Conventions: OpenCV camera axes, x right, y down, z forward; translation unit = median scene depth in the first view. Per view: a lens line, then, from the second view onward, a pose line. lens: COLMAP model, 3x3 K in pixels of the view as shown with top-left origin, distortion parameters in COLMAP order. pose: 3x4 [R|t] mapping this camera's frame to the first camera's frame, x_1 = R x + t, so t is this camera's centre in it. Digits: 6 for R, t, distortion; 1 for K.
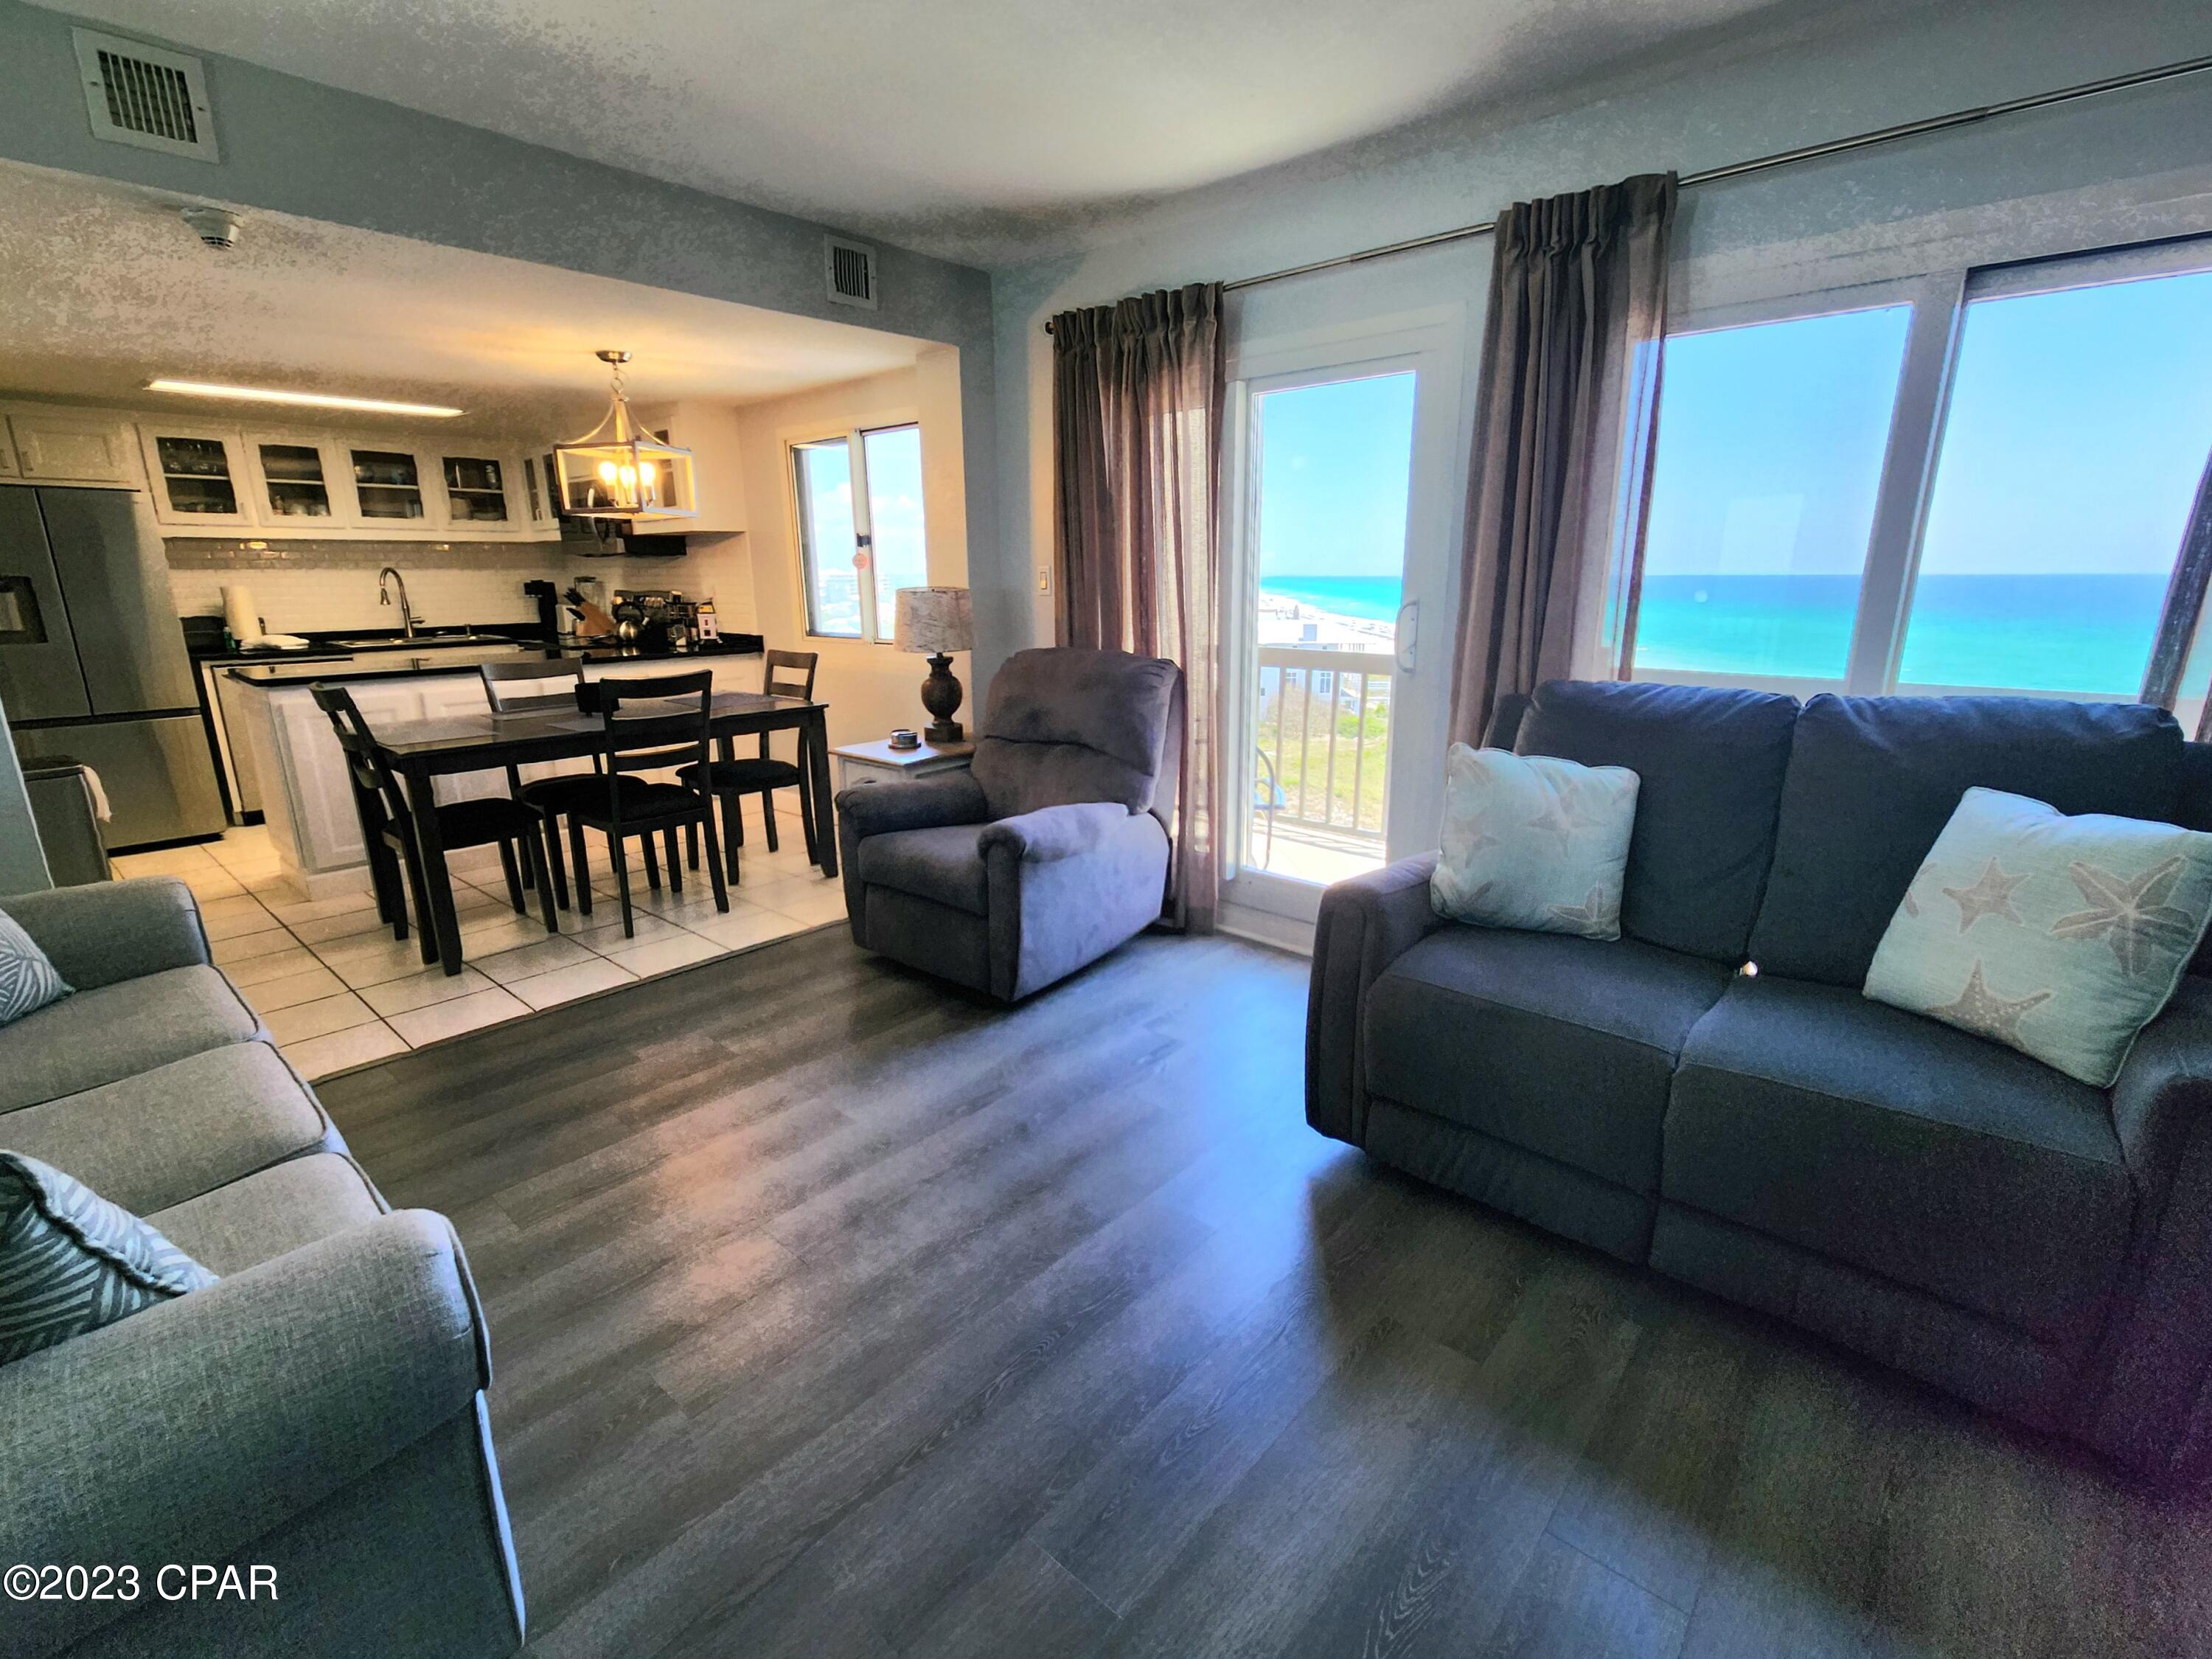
lens RADIAL K [[1008.7, 0, 1100.1], [0, 1008.7, 828.4], [0, 0, 1]] dist [-0.010451, 0.003715]
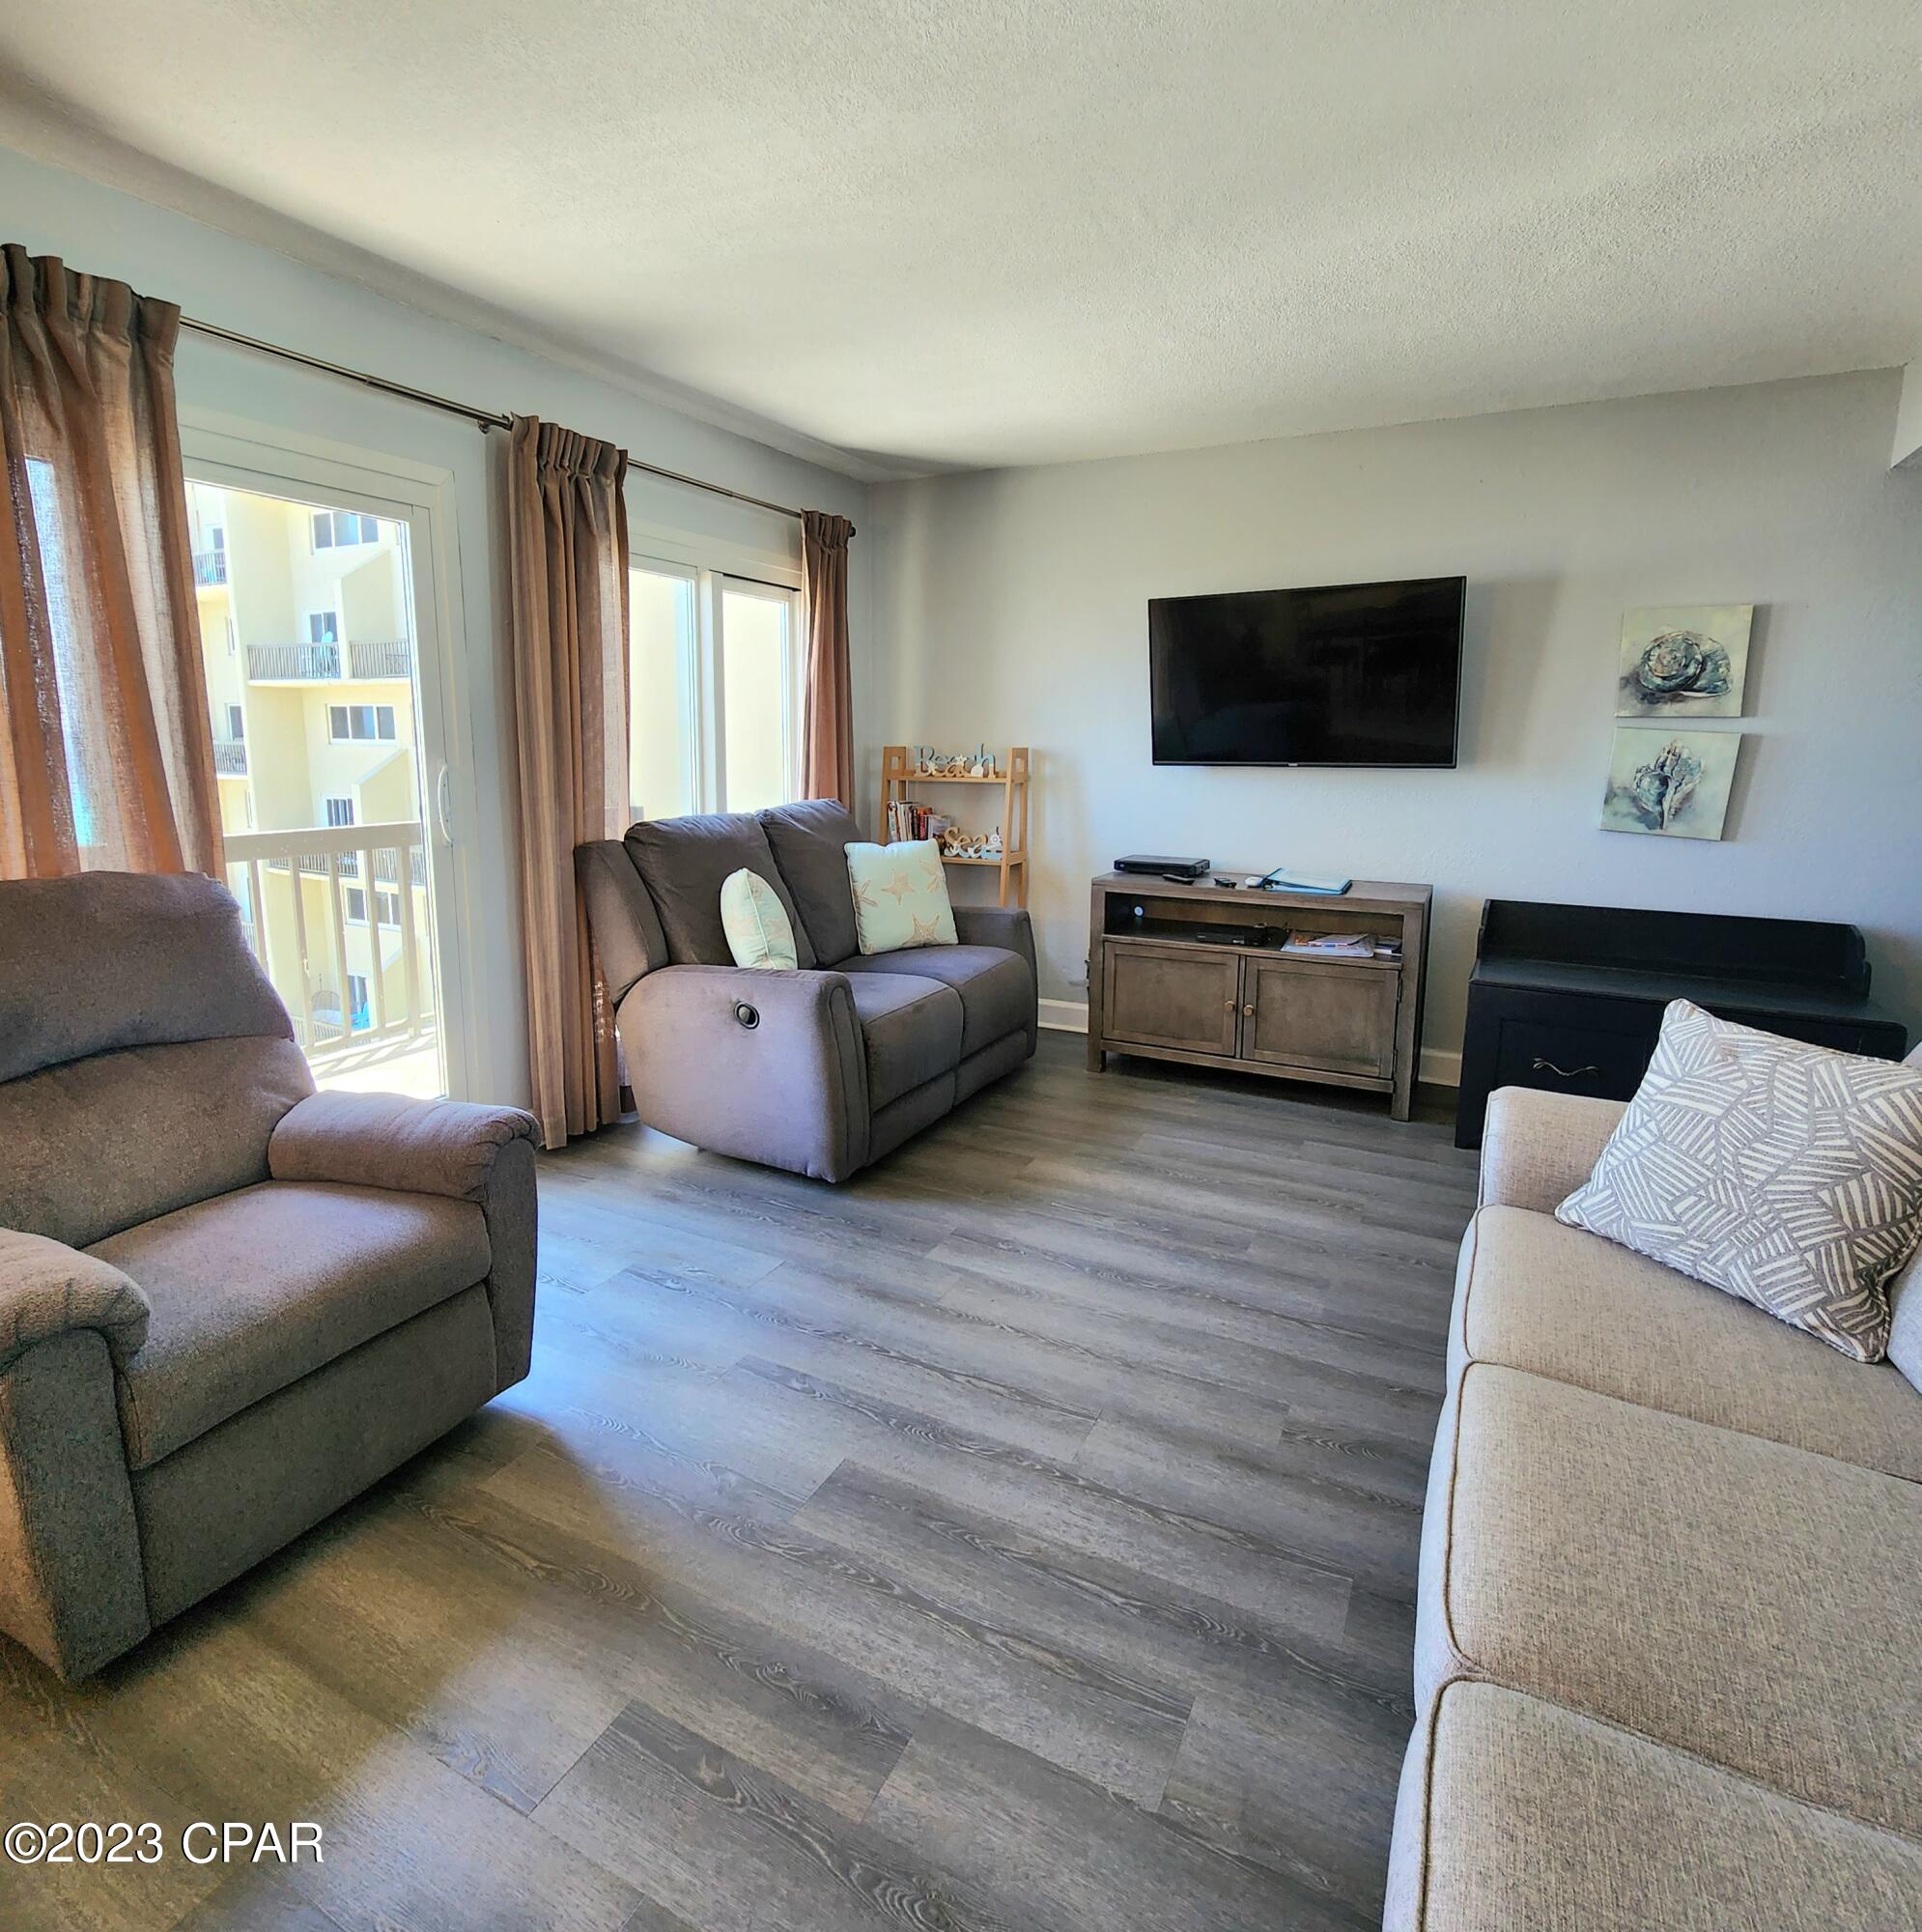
lens RADIAL K [[1082.3, 0, 955.6], [0, 1082.3, 913.1], [0, 0, 1]] dist [-0.000975, 0.001184]
pose [[-0.259640, -0.154725, 0.953230, -0.737881], [0.233341, 0.947782, 0.217398, -0.190283], [-0.937091, 0.278872, -0.209978, 0.744912]]
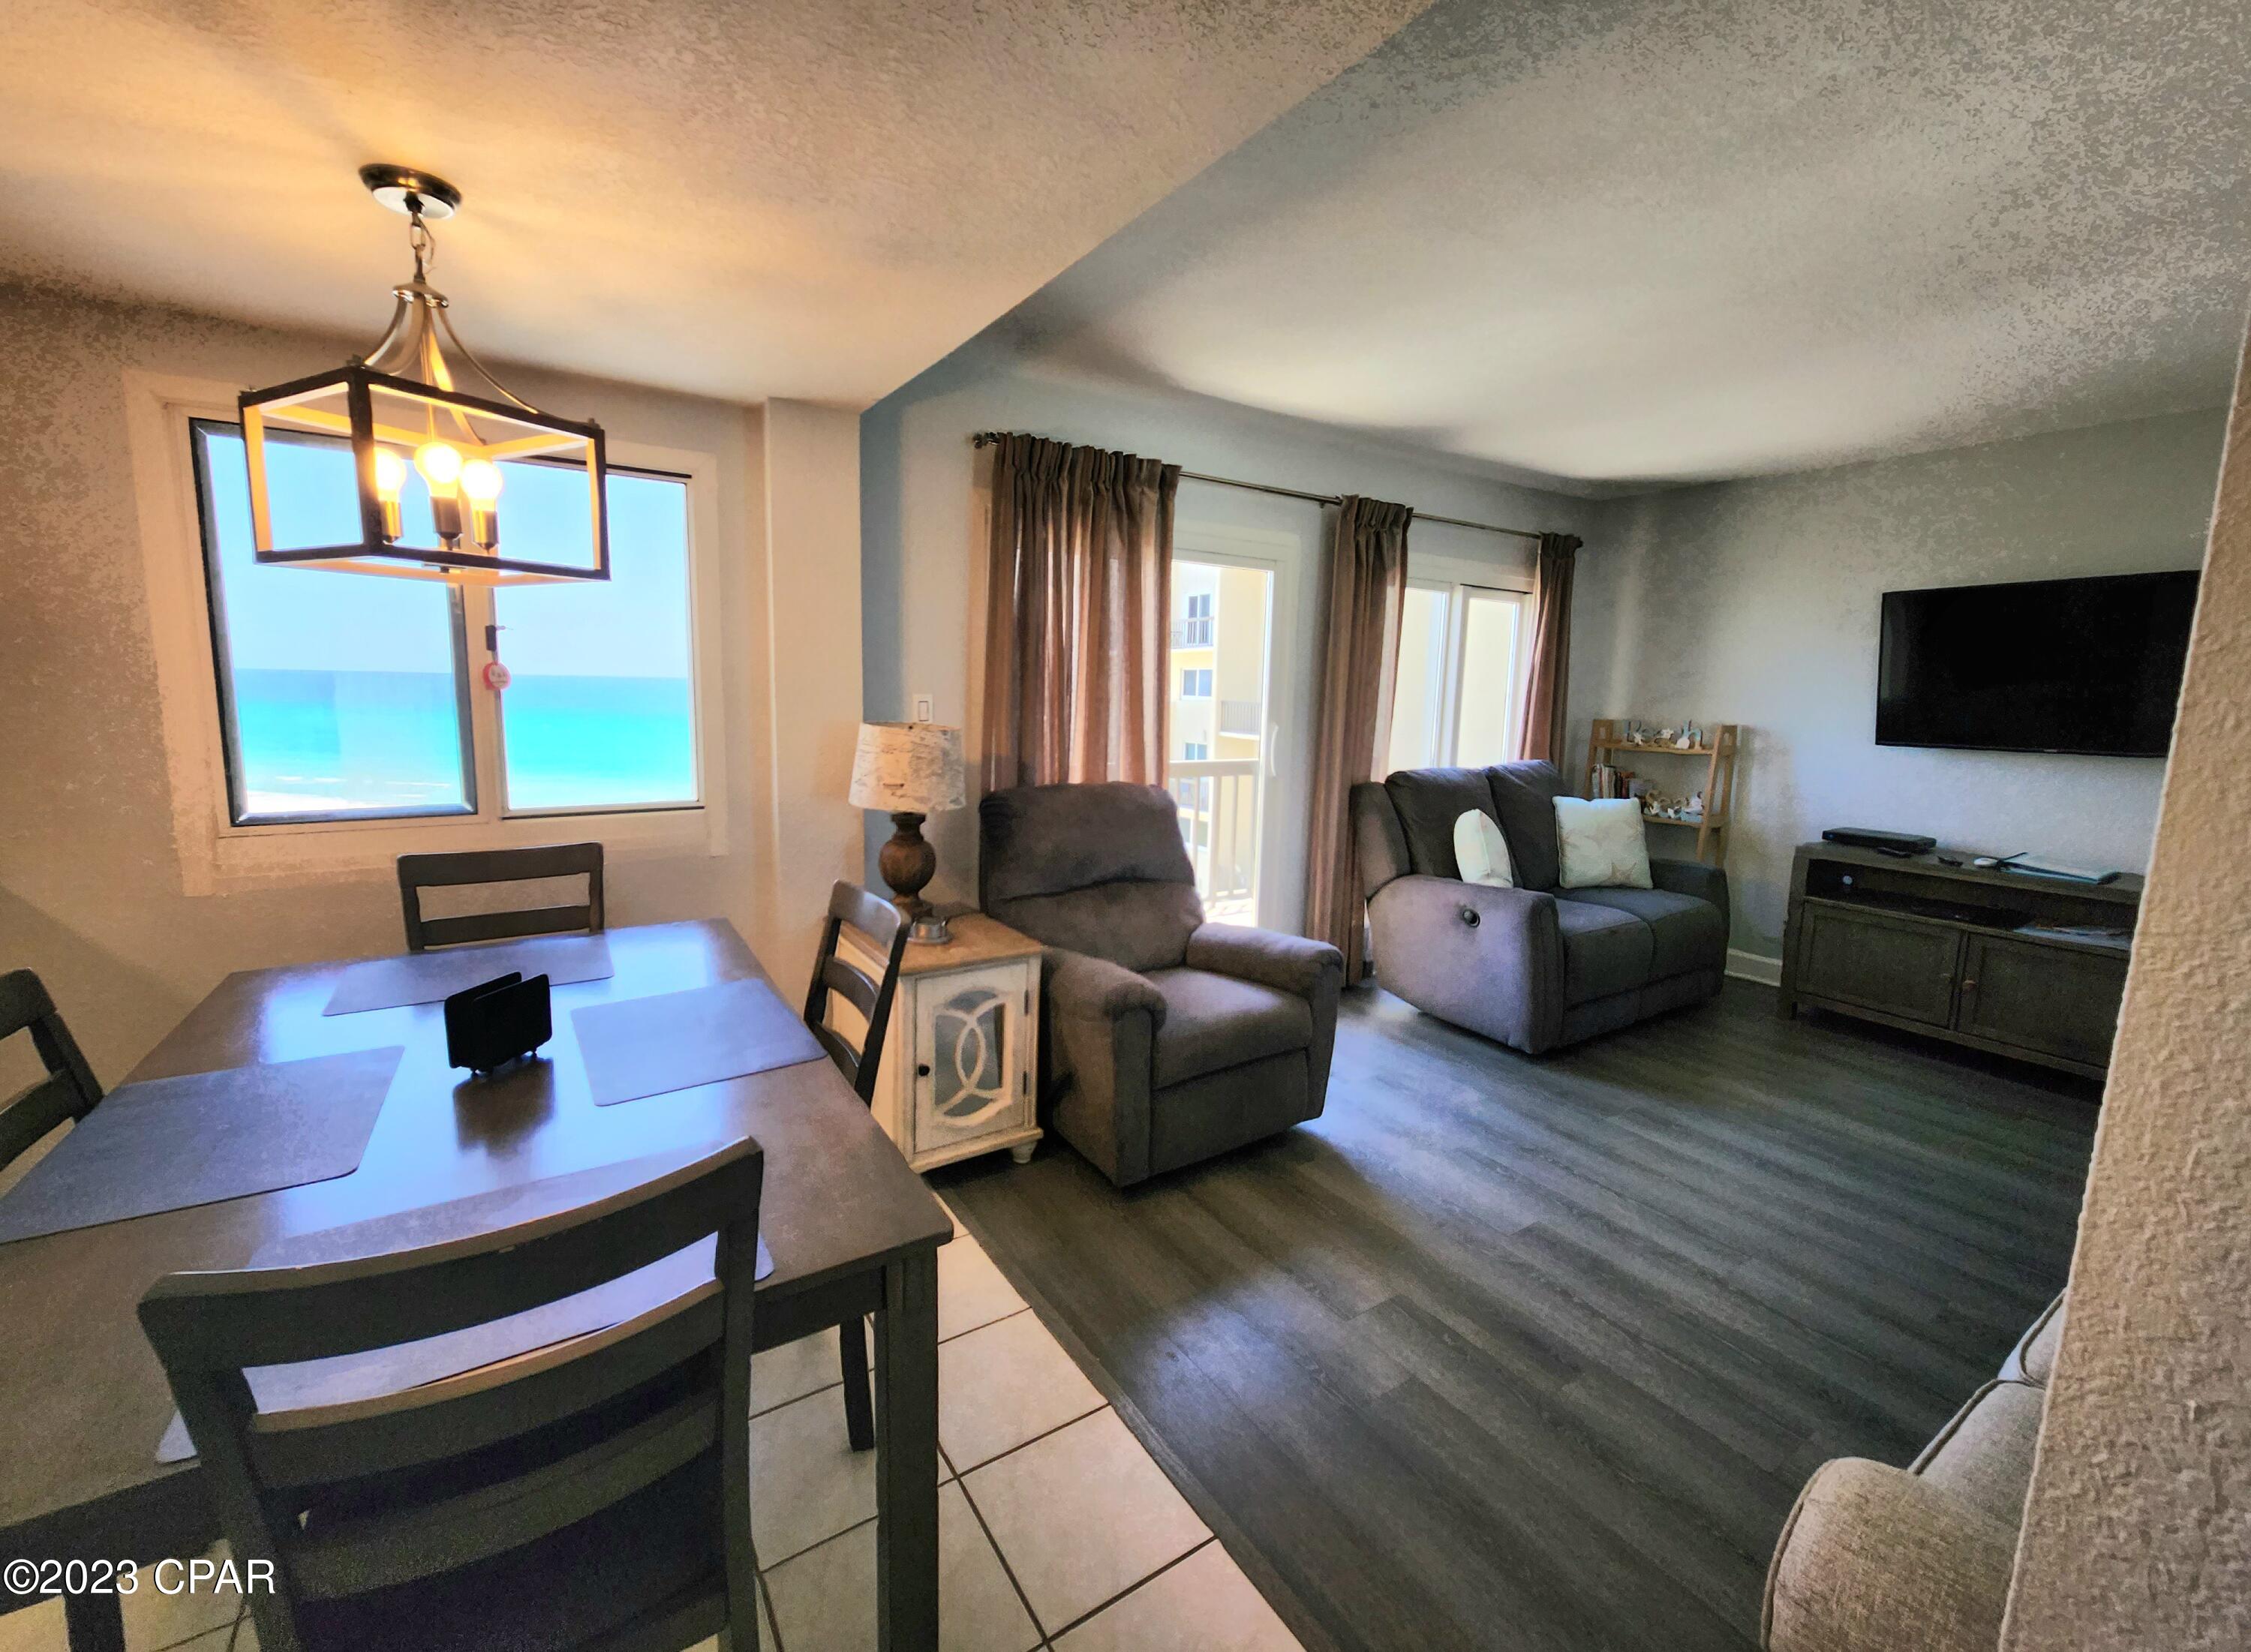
lens RADIAL K [[894.8, 0, 1136.7], [0, 894.8, 802.2], [0, 0, 1]] dist [-0.003991, 0.000115]
pose [[0.260641, -0.110490, 0.959092, -0.896955], [0.214711, 0.975184, 0.053995, -0.216049], [-0.941257, 0.191855, 0.277896, 0.791120]]
